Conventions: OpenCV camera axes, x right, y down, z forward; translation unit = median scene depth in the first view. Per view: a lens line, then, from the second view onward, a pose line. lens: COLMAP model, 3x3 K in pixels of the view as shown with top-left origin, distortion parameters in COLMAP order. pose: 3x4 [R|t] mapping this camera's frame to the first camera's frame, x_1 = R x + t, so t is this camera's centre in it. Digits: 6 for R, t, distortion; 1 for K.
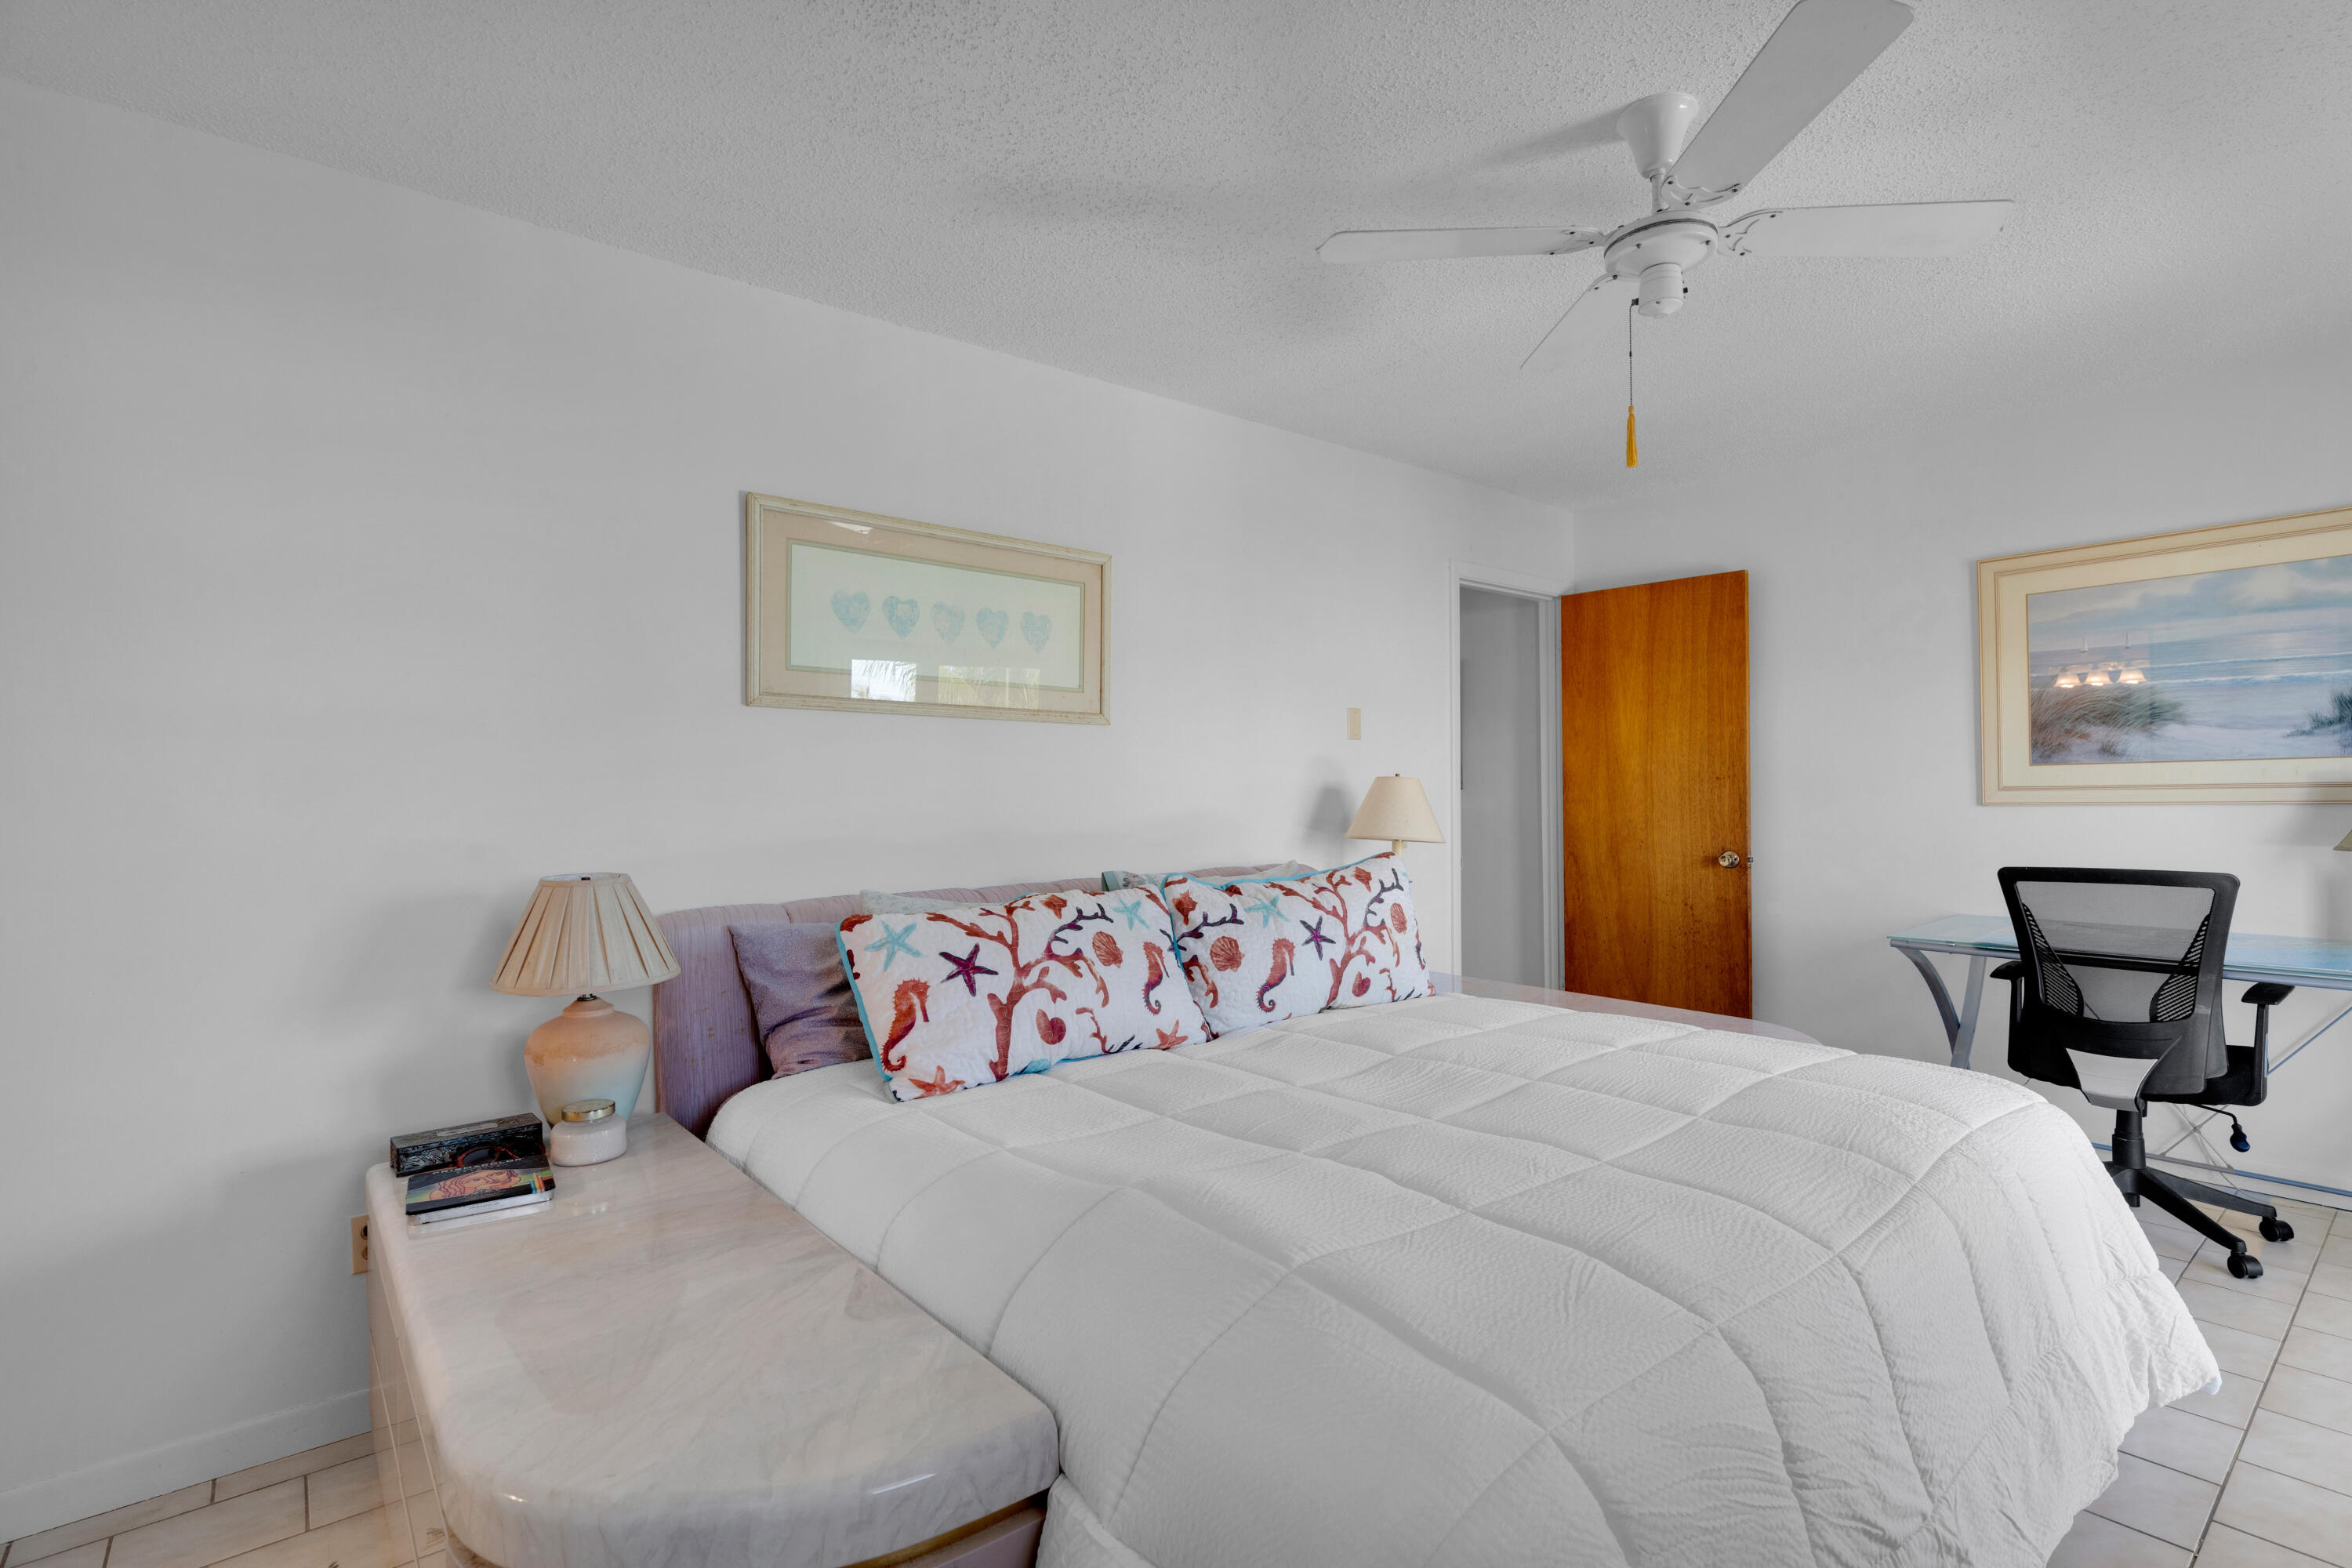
lens RADIAL K [[1090.0, 0, 1176.0], [0, 1090.0, 784.0], [0, 0, 1]] dist [0.000580, 0.000002]
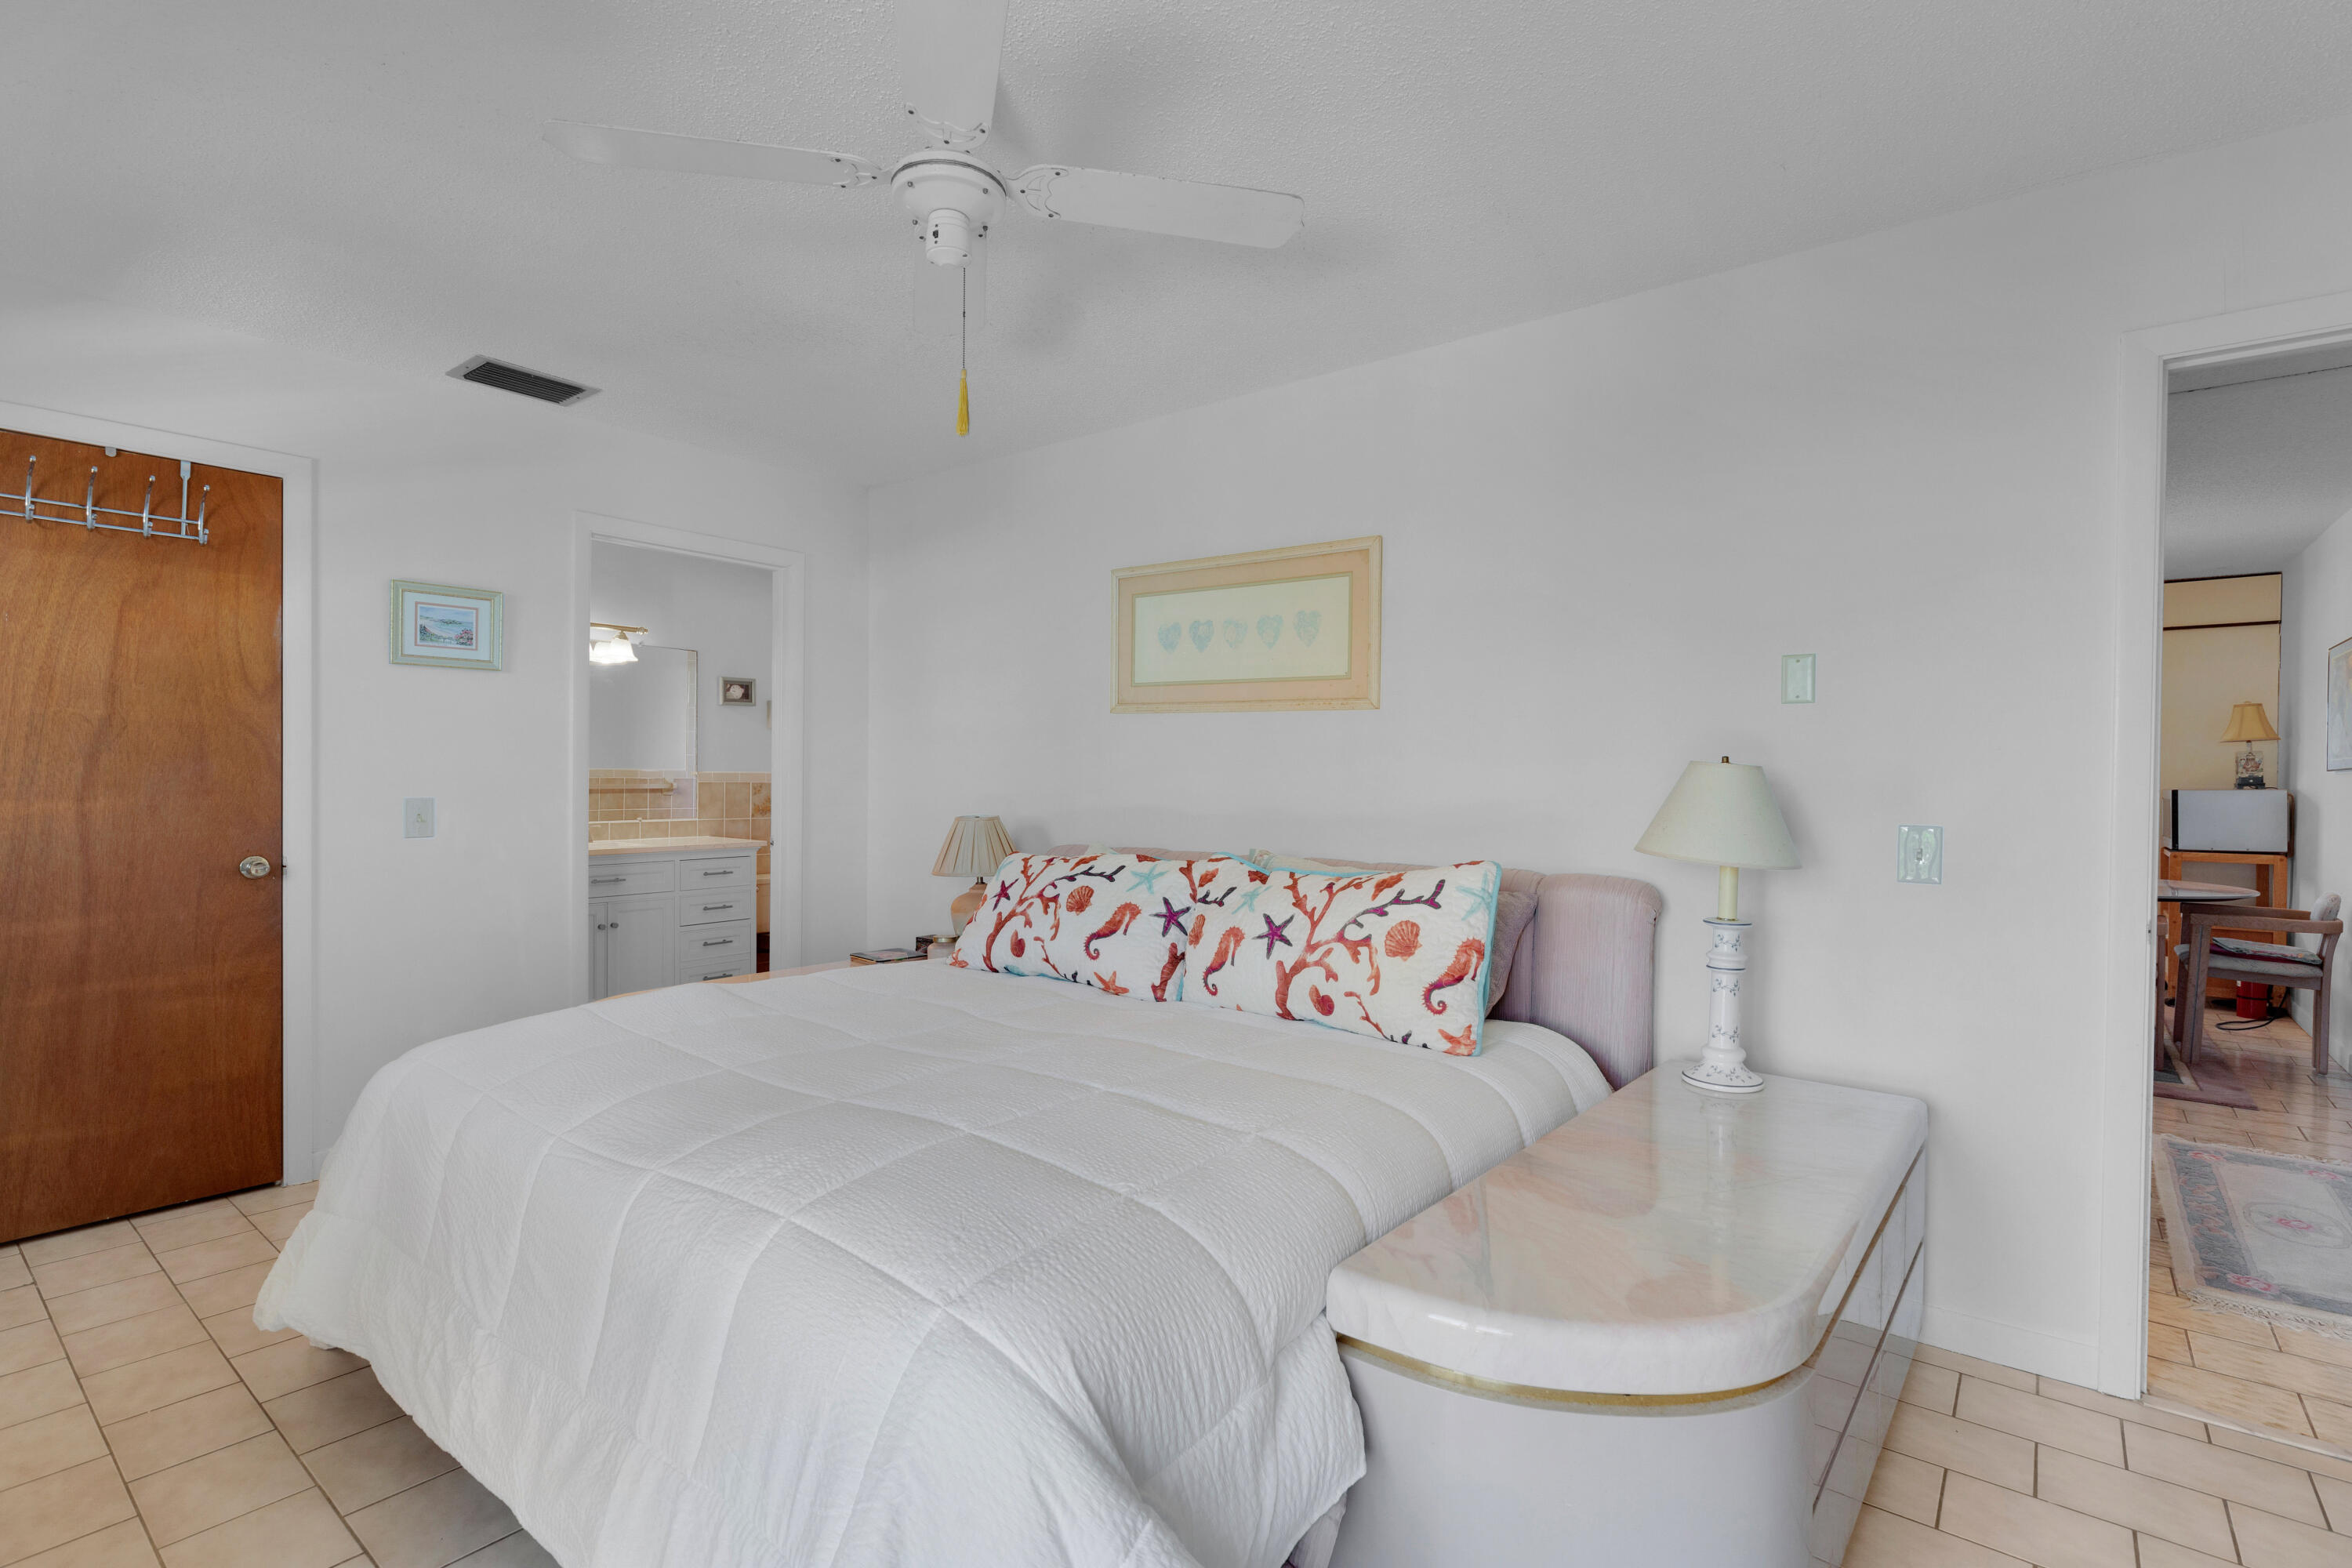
lens RADIAL K [[1158.8, 0, 1176.0], [0, 1158.8, 784.0], [0, 0, 1]] dist [-0.000630, -0.000014]
pose [[0.196808, 0.015986, -0.980312, 1.049033], [-0.009791, 0.999849, 0.014339, -0.000974], [0.980393, 0.006776, 0.196935, 0.704722]]
